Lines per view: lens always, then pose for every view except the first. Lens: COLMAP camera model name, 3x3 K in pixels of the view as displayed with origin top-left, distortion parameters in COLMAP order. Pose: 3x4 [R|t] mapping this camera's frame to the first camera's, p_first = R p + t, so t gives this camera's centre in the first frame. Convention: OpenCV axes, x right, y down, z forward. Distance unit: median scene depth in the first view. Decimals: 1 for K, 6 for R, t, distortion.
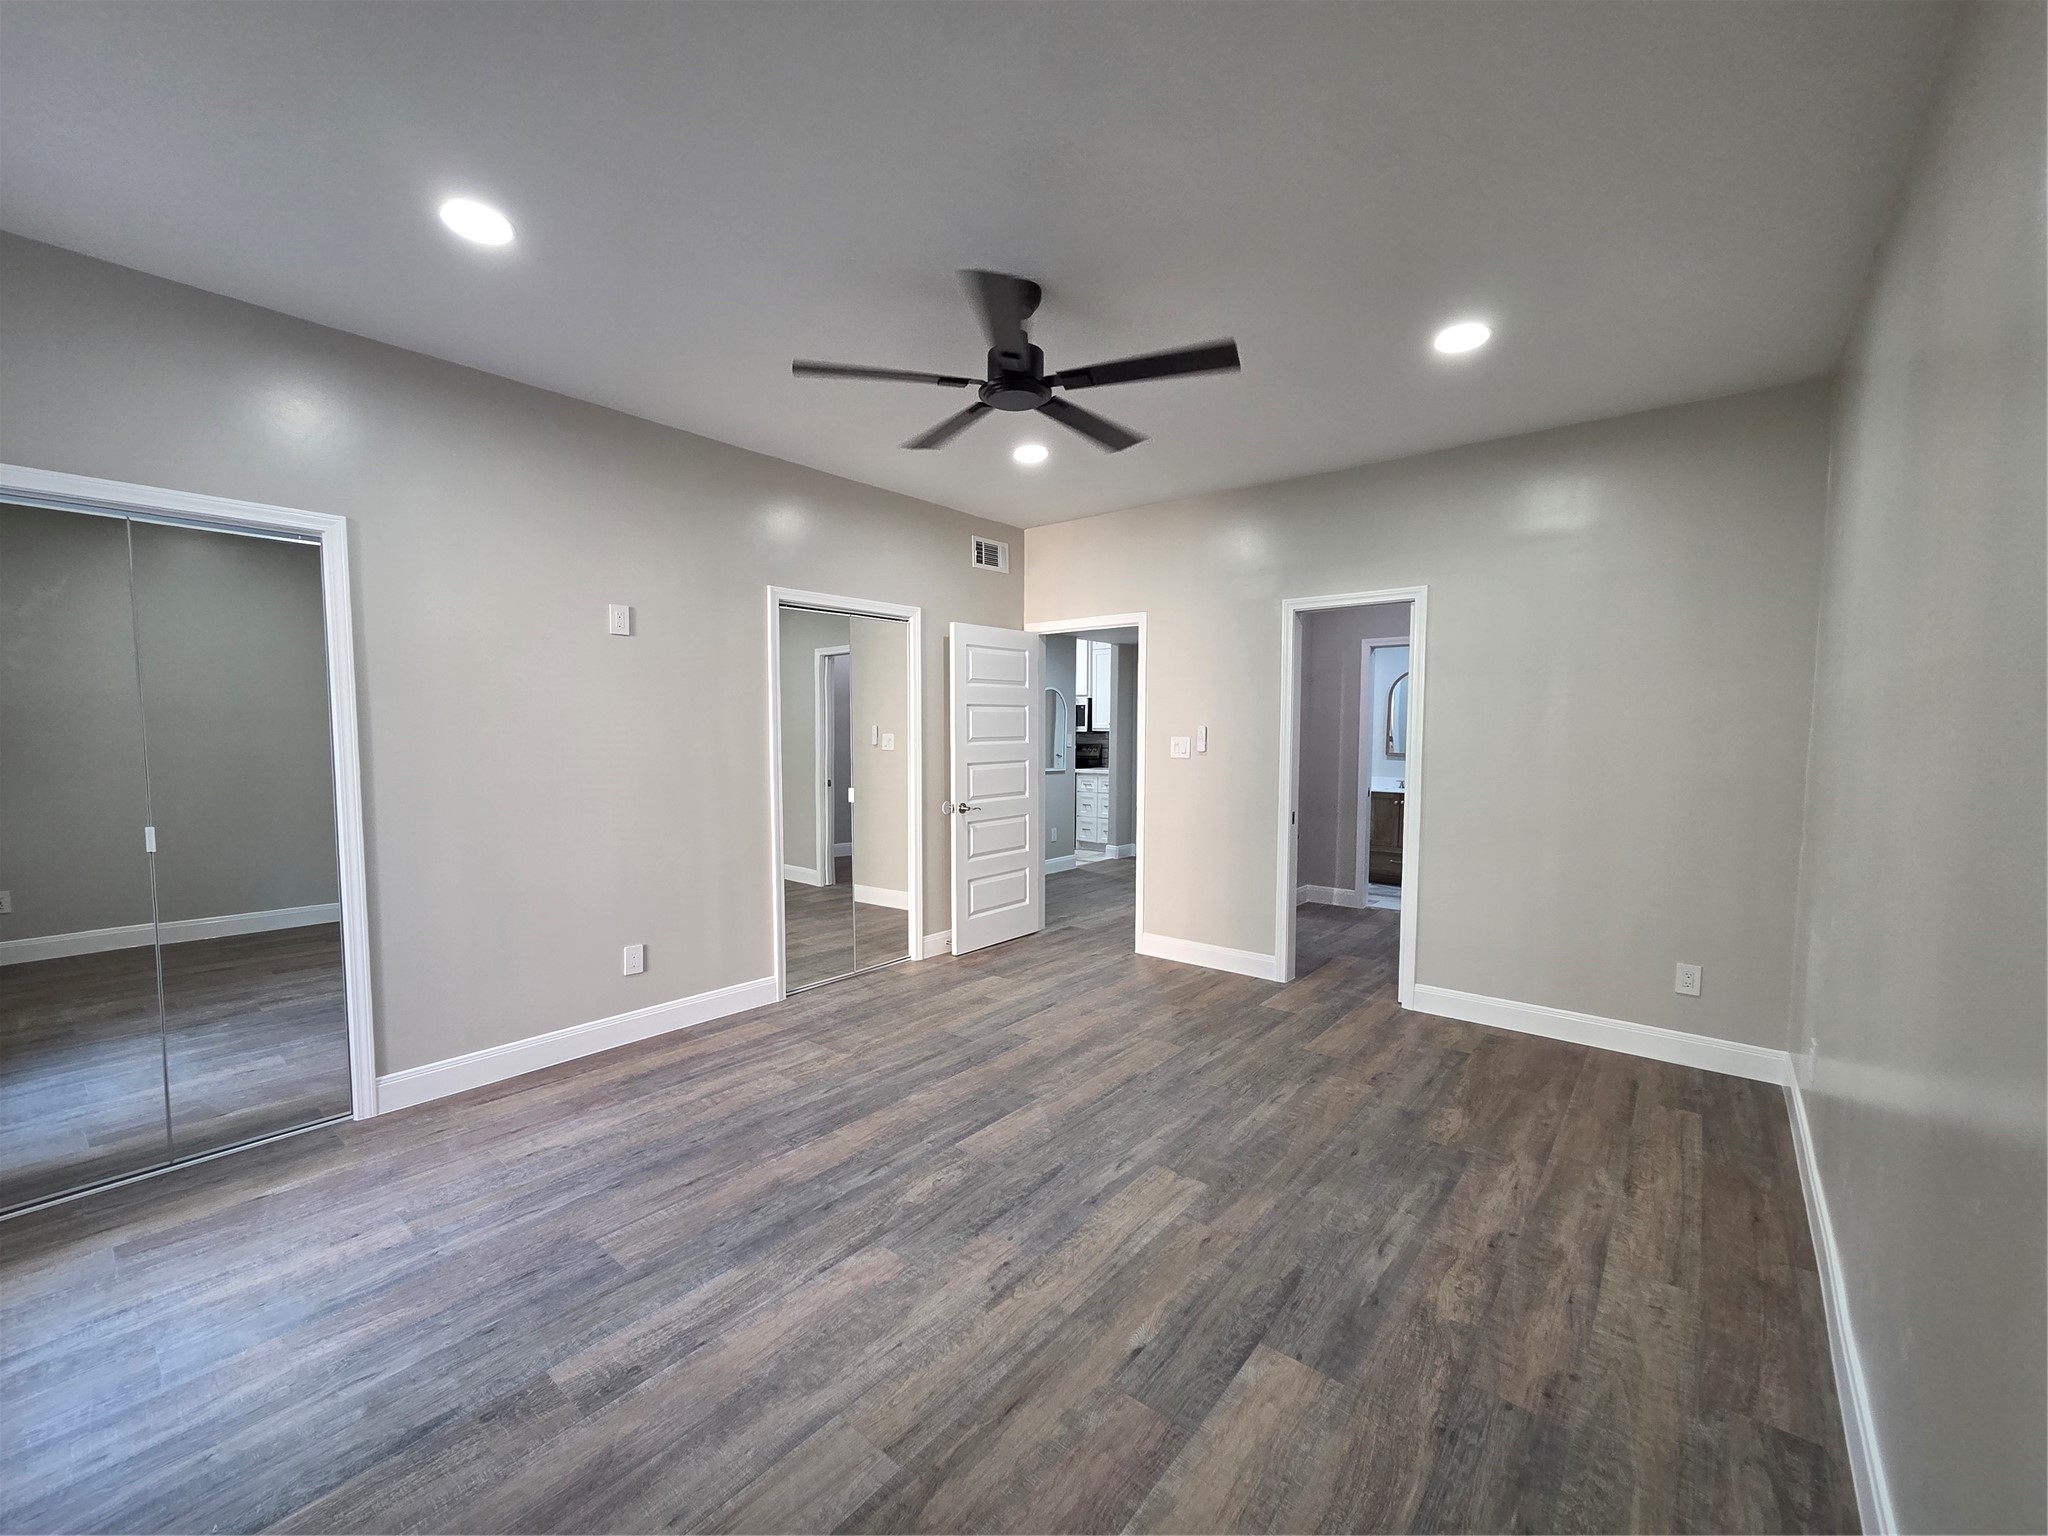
lens RADIAL K [[843.8, 0, 1015.9], [0, 843.8, 773.8], [0, 0, 1]] dist [0.002970, -0.001799]
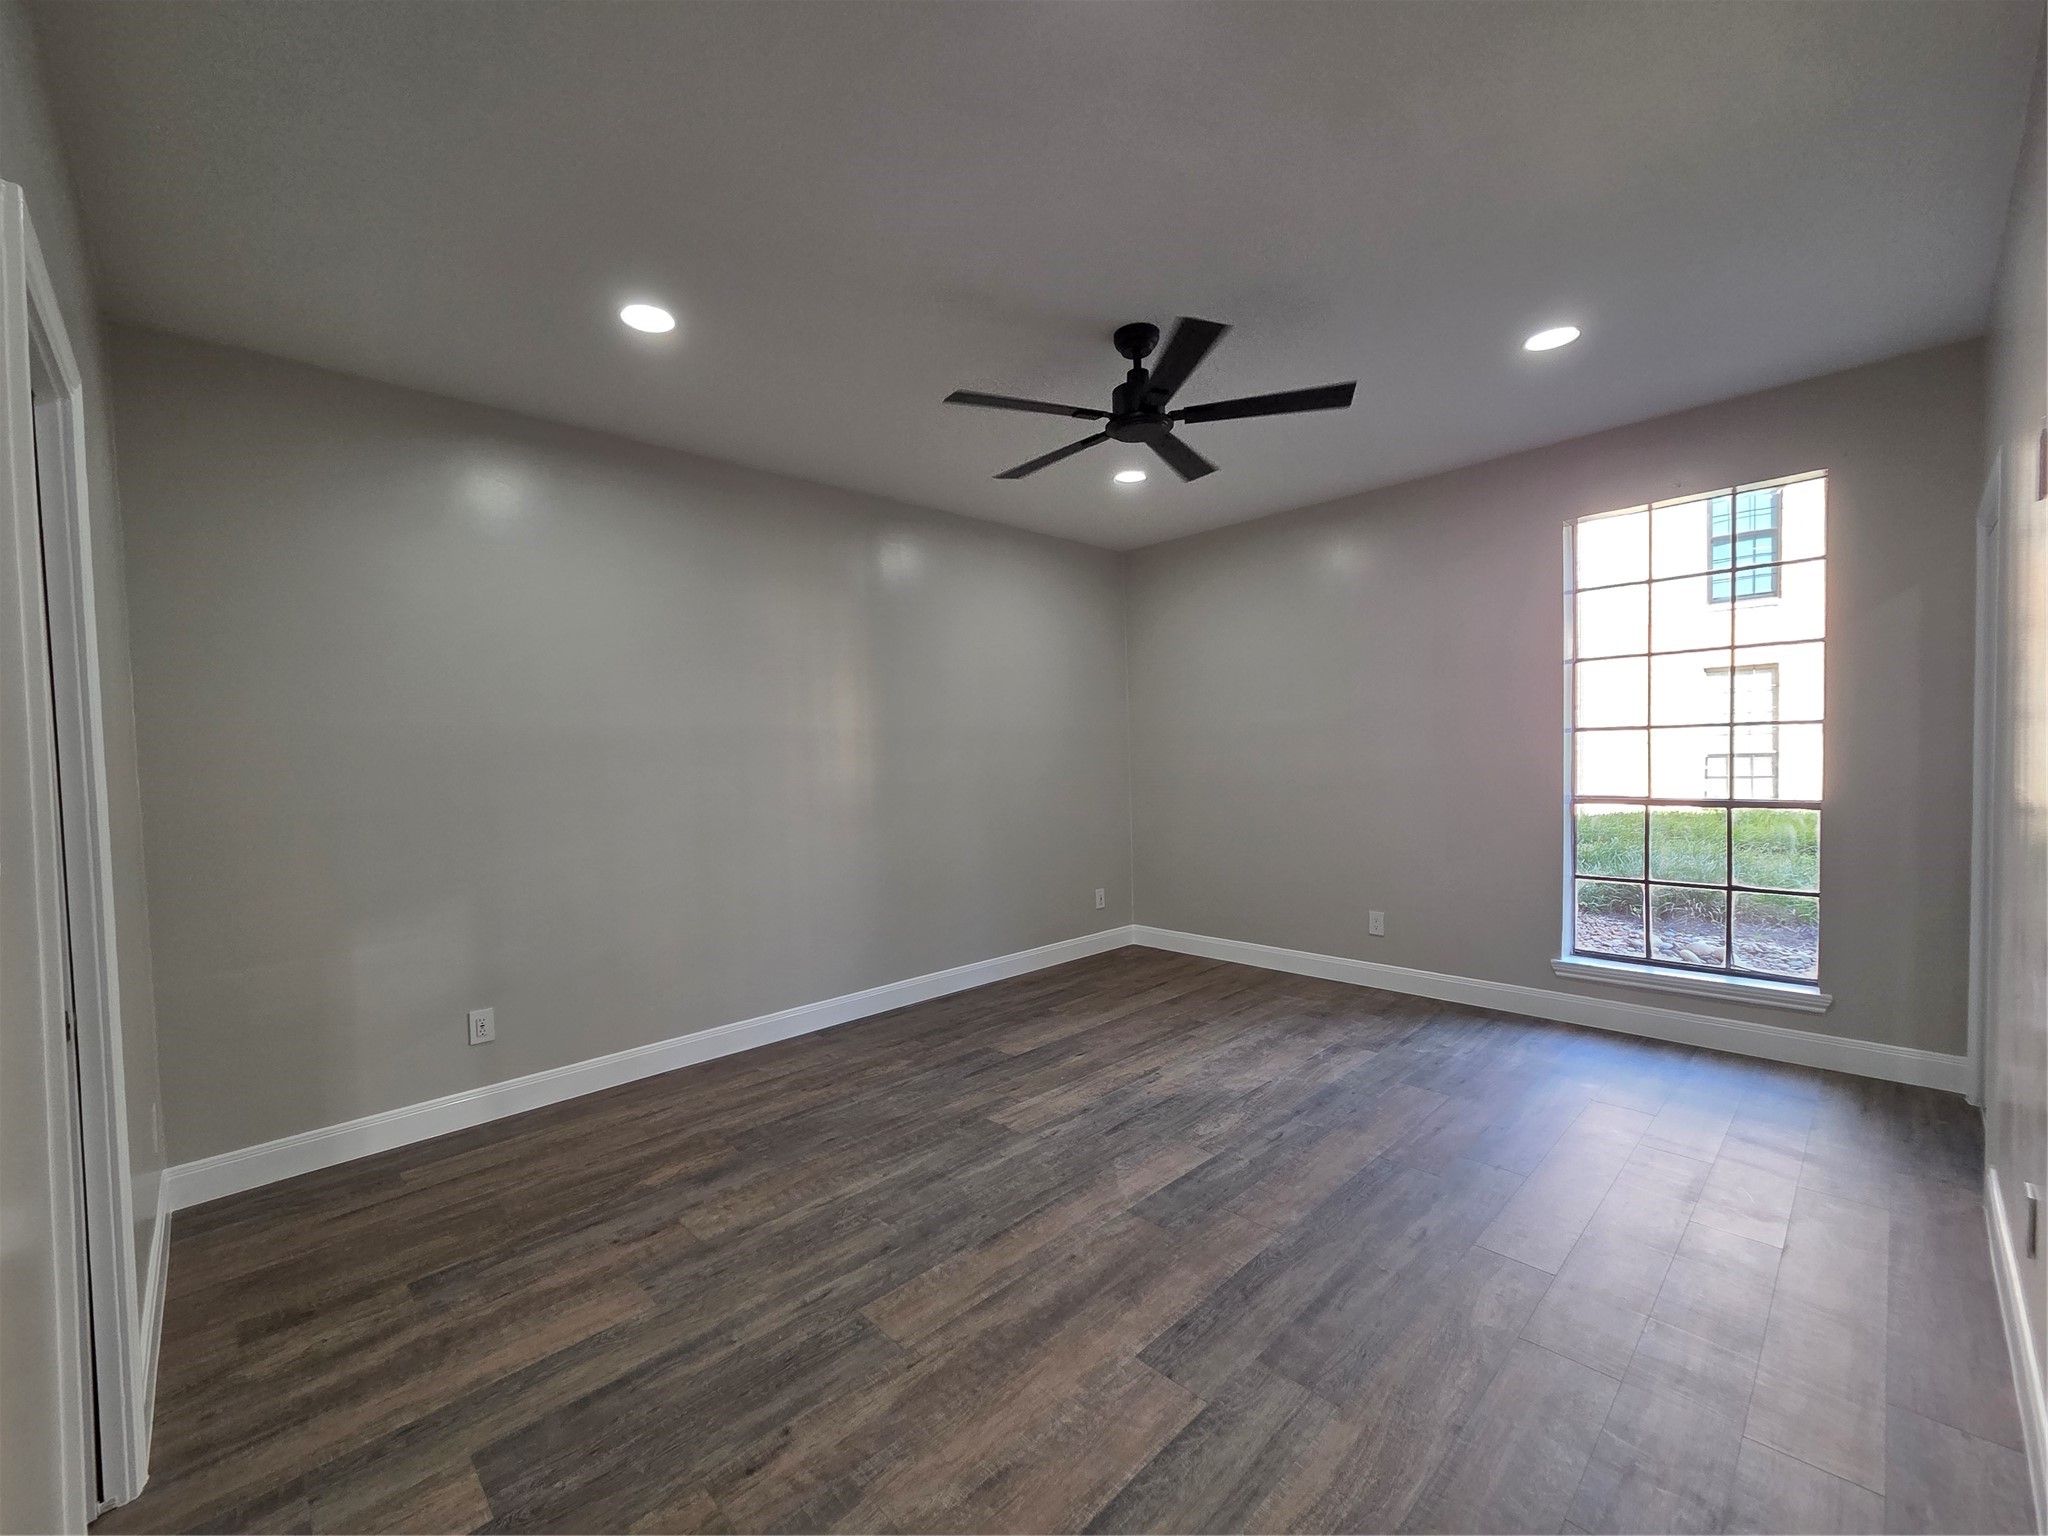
lens RADIAL K [[843.8, 0, 1008.1], [0, 843.8, 779.5], [0, 0, 1]] dist [0.002970, -0.001799]
pose [[-0.991858, 0.019555, 0.125837, 0.035087], [0.030753, 0.995675, 0.087667, -0.097417], [-0.123578, 0.090823, -0.988170, 2.090808]]
